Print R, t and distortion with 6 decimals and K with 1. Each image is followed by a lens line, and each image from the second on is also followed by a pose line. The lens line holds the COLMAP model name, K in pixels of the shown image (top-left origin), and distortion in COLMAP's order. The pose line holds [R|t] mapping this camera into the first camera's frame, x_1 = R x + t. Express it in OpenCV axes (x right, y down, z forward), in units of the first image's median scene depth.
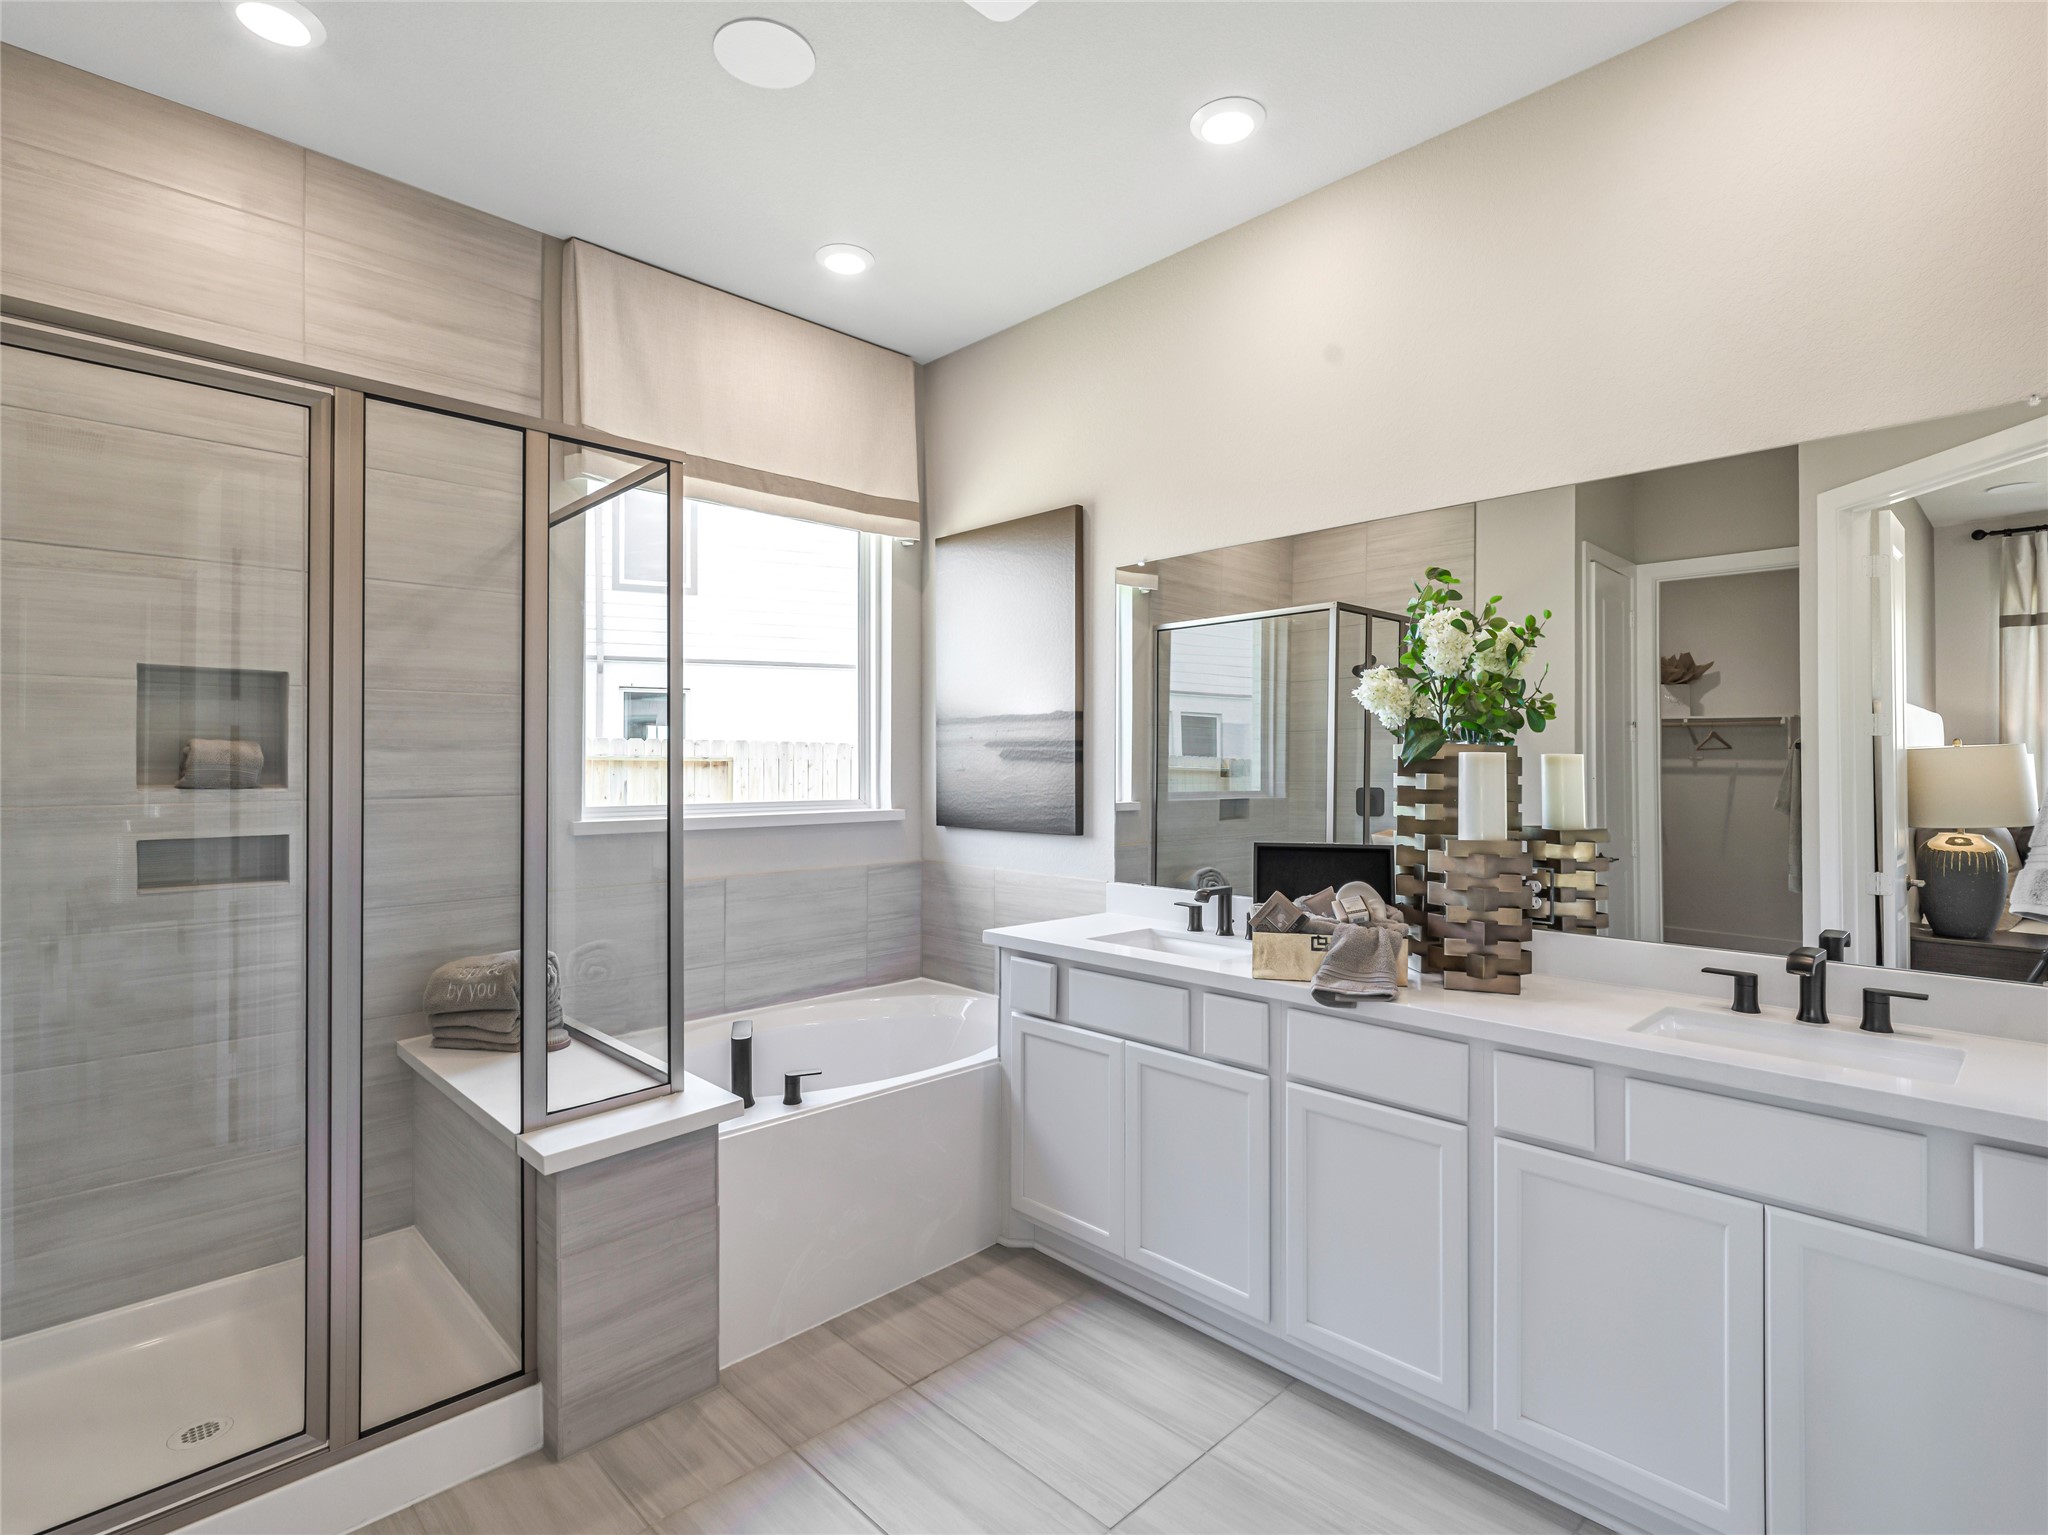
lens RADIAL K [[1019.2, 0, 1029.3], [0, 1019.2, 761.6], [0, 0, 1]] dist [0.001365, -0.001788]
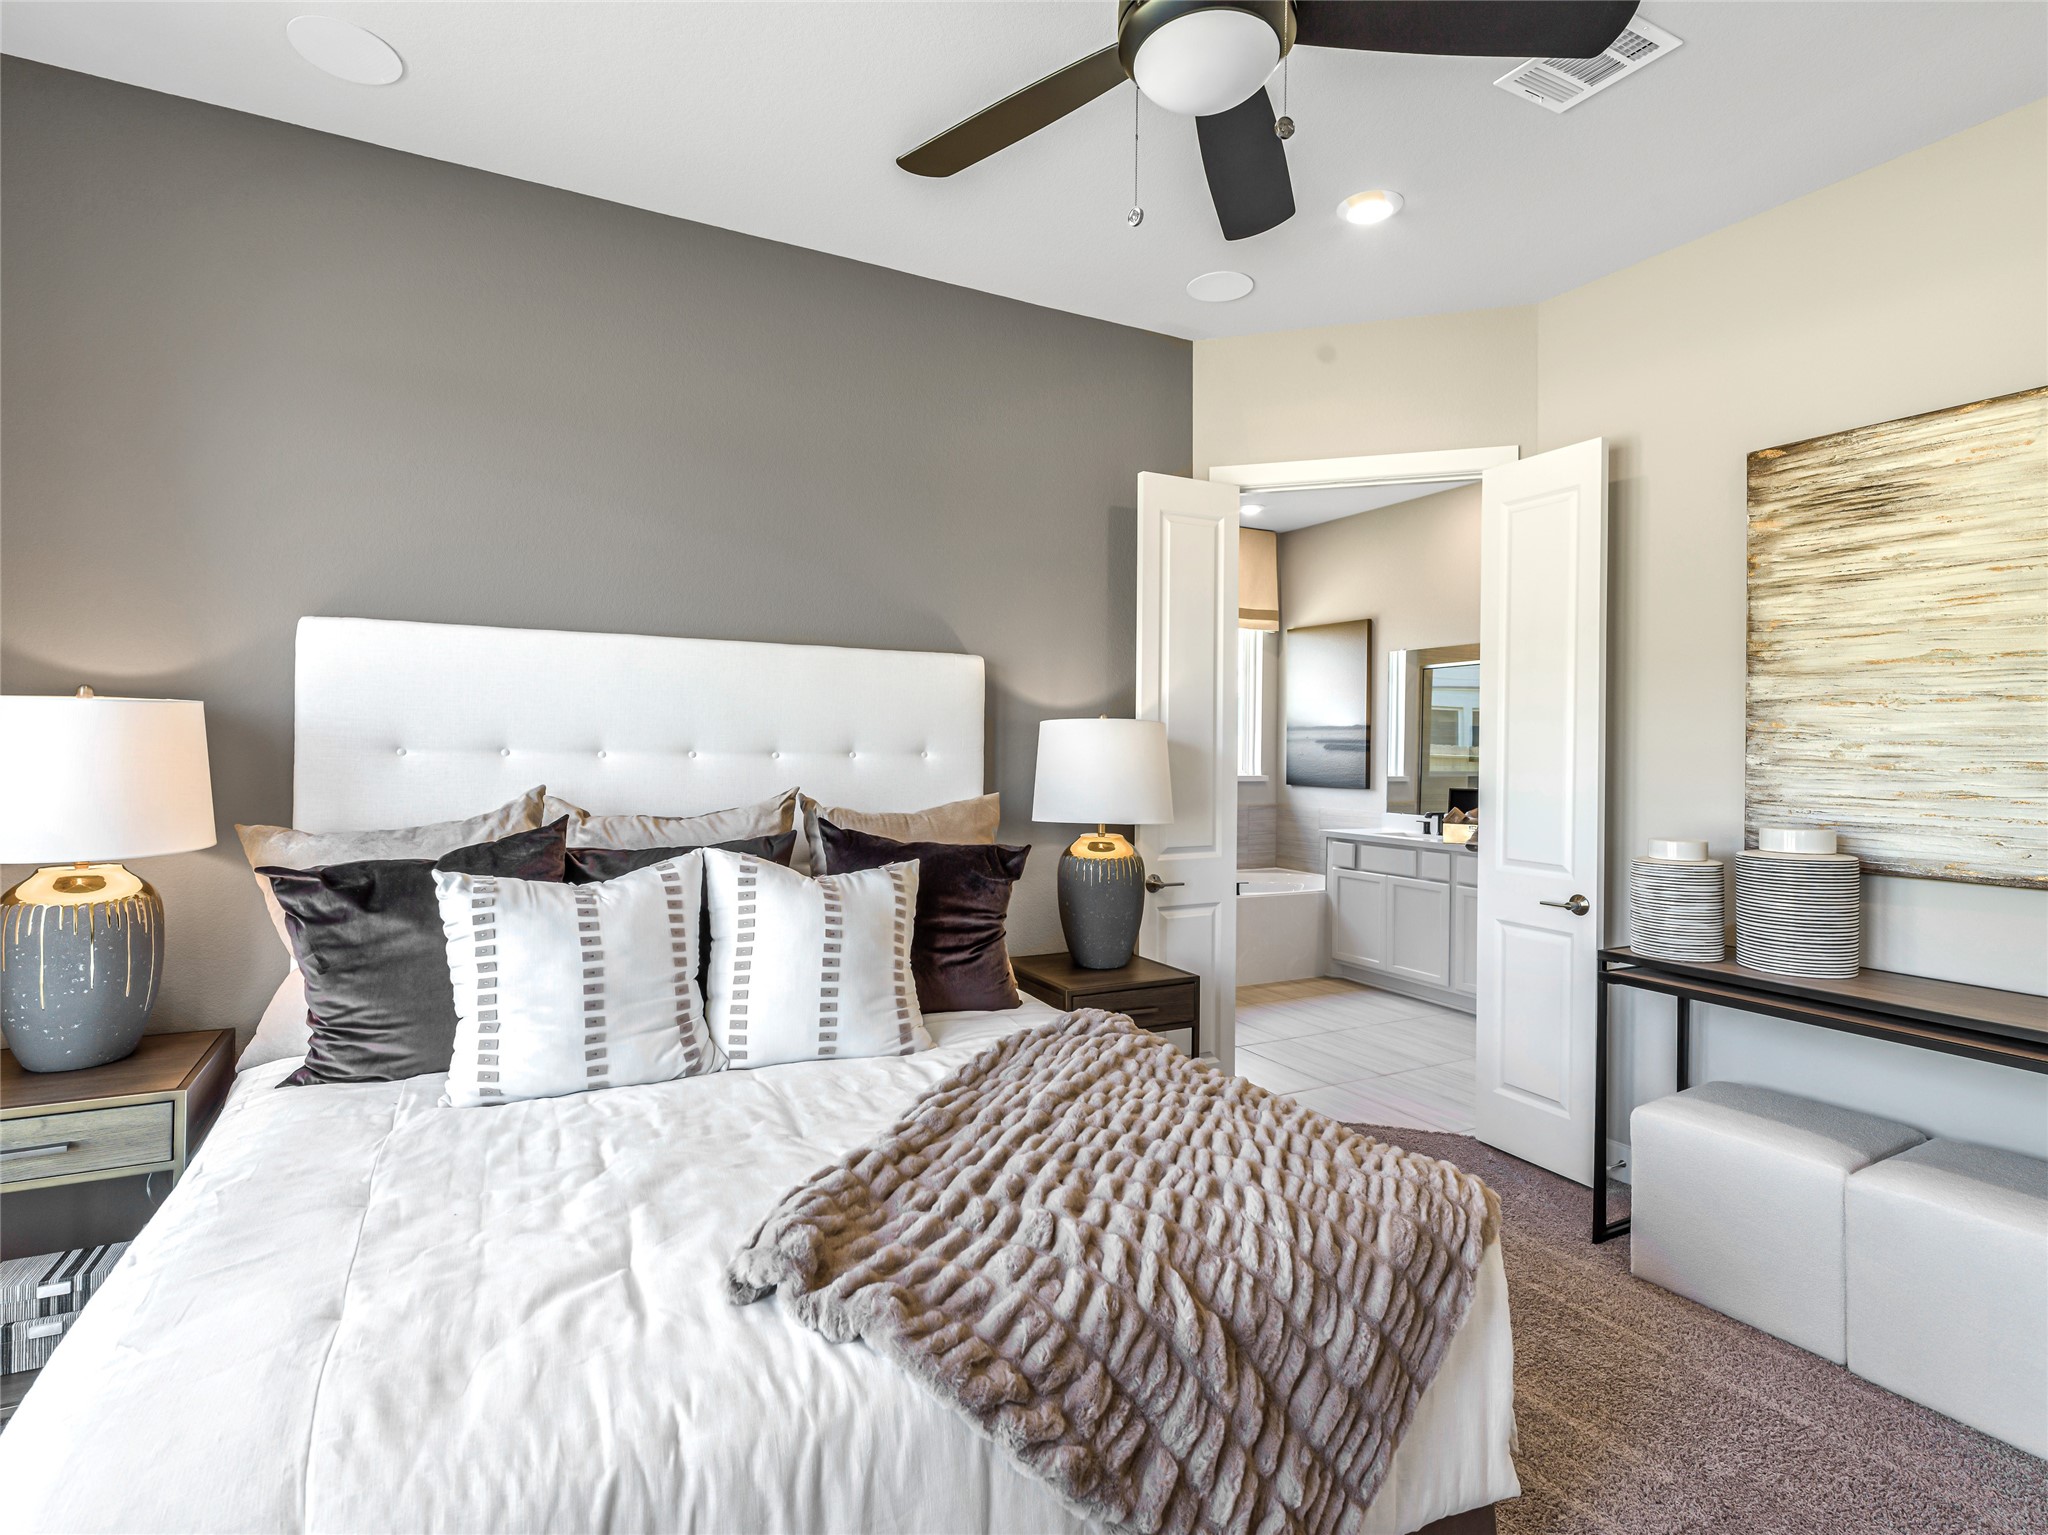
lens RADIAL K [[1019.2, 0, 1004.0], [0, 1019.2, 752.6], [0, 0, 1]] dist [0.001365, -0.001788]
pose [[0.956284, 0.012696, -0.292163, -0.047612], [-0.011976, 0.999919, 0.004254, 0.003132], [0.292194, -0.000569, 0.956359, -1.075212]]
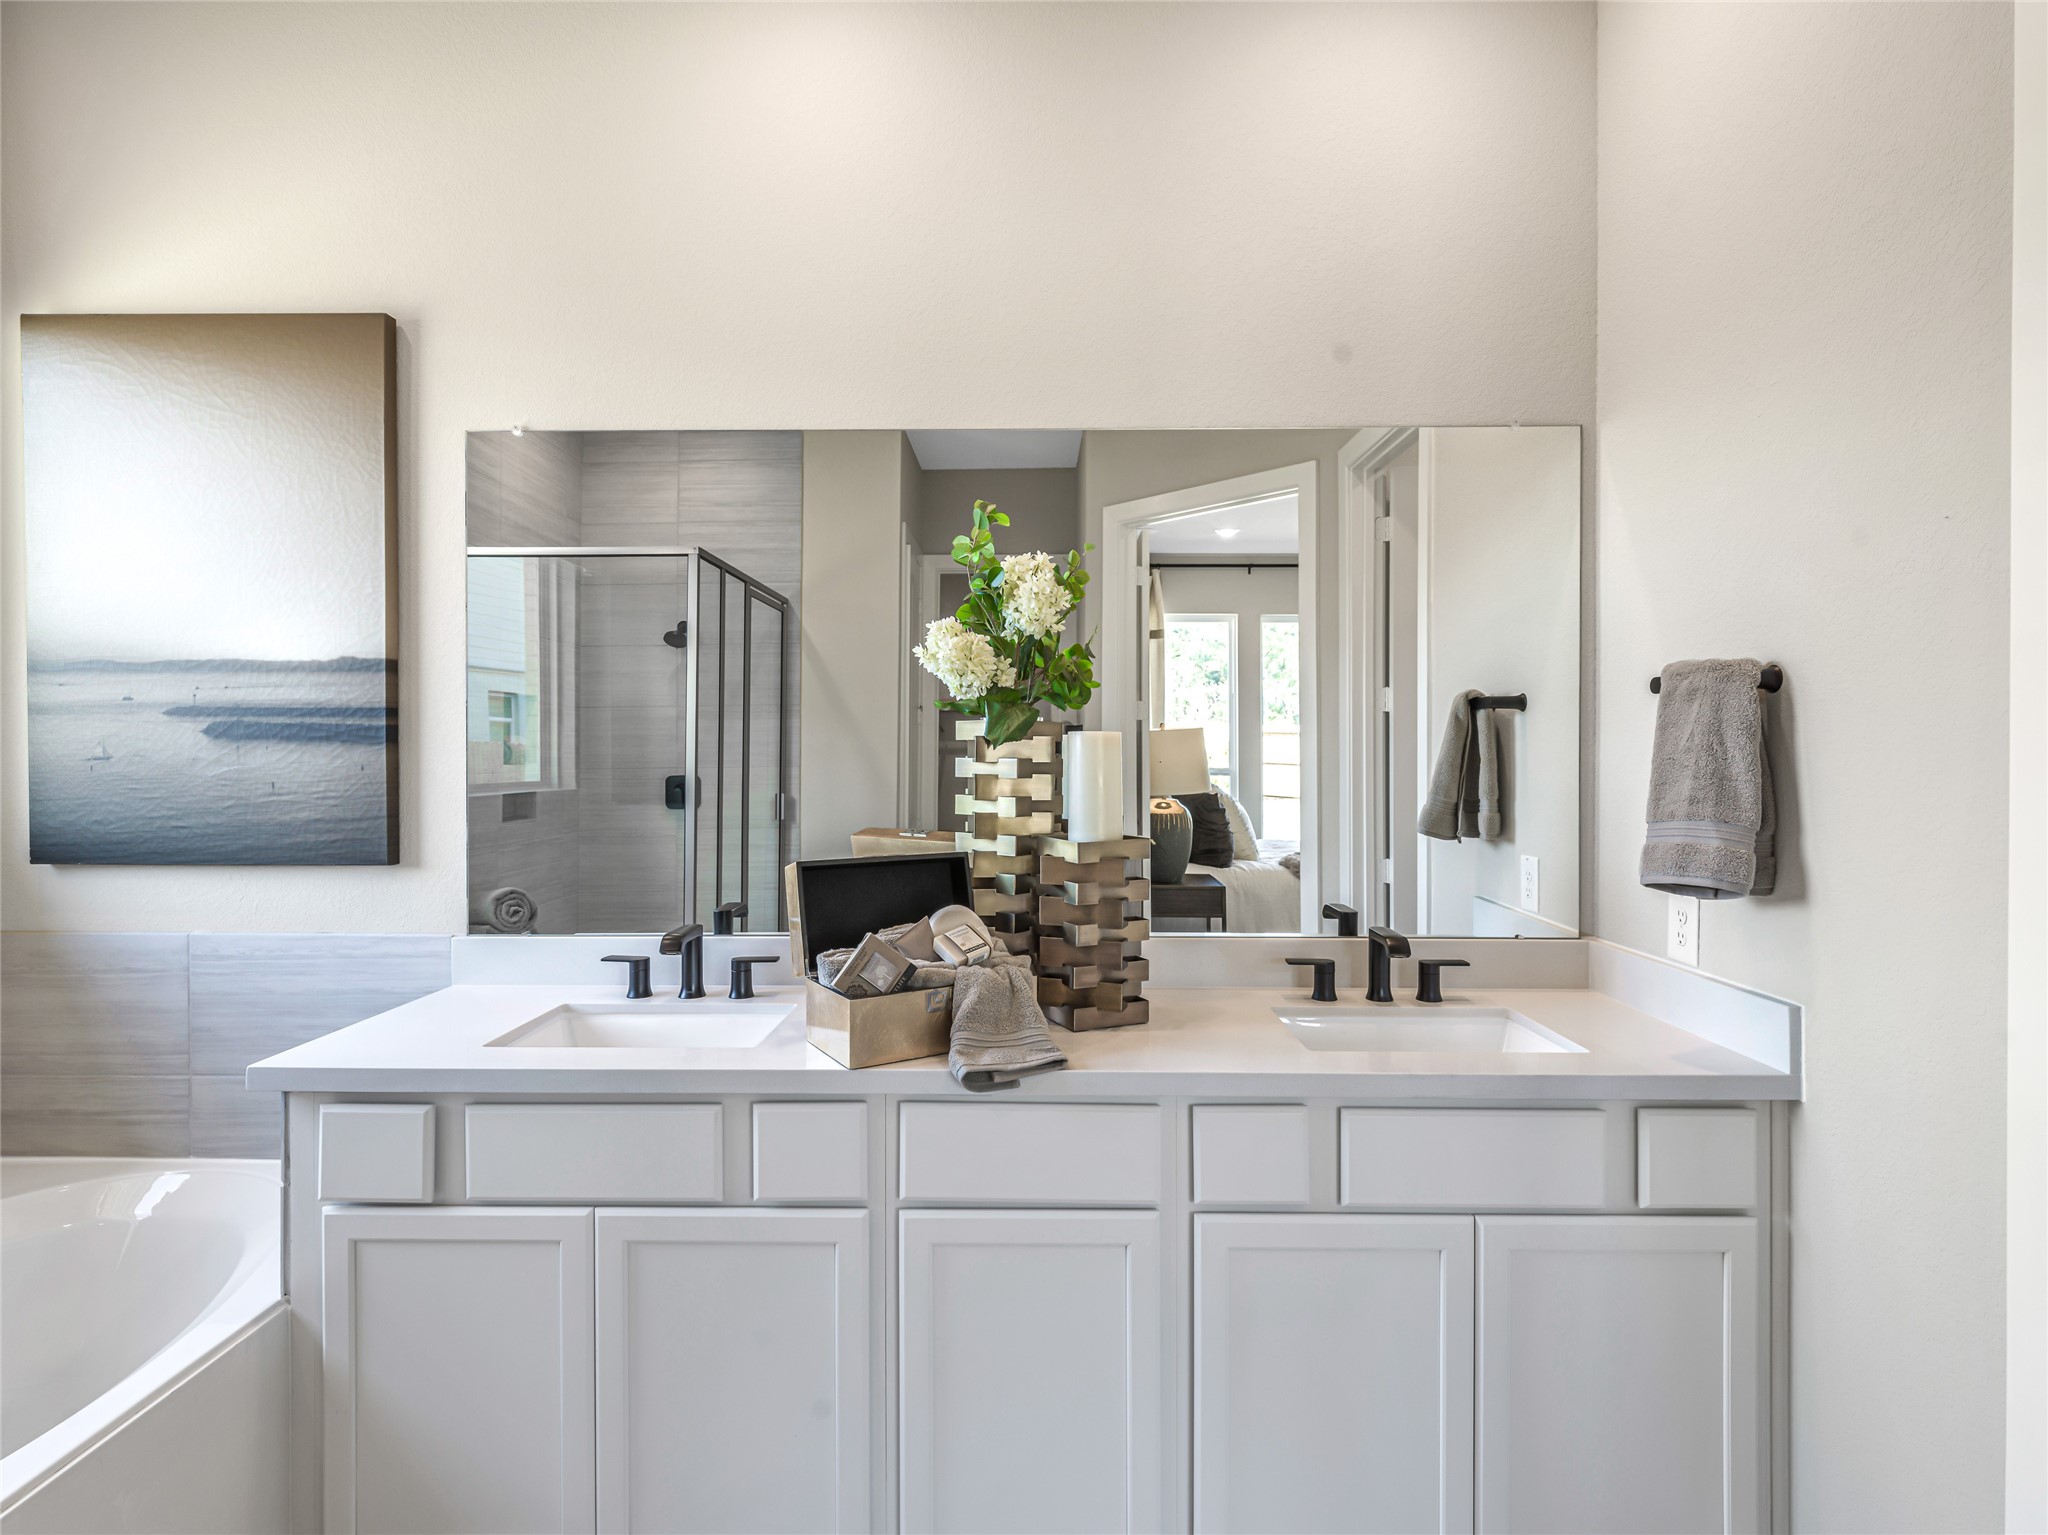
lens RADIAL K [[1019.2, 0, 1017.0], [0, 1019.2, 759.1], [0, 0, 1]] dist [0.001365, -0.001788]
pose [[0.709845, -0.008676, 0.704305, -0.114837], [-0.000843, 0.999913, 0.013168, 0.001373], [-0.704358, -0.009941, 0.709776, 0.311847]]
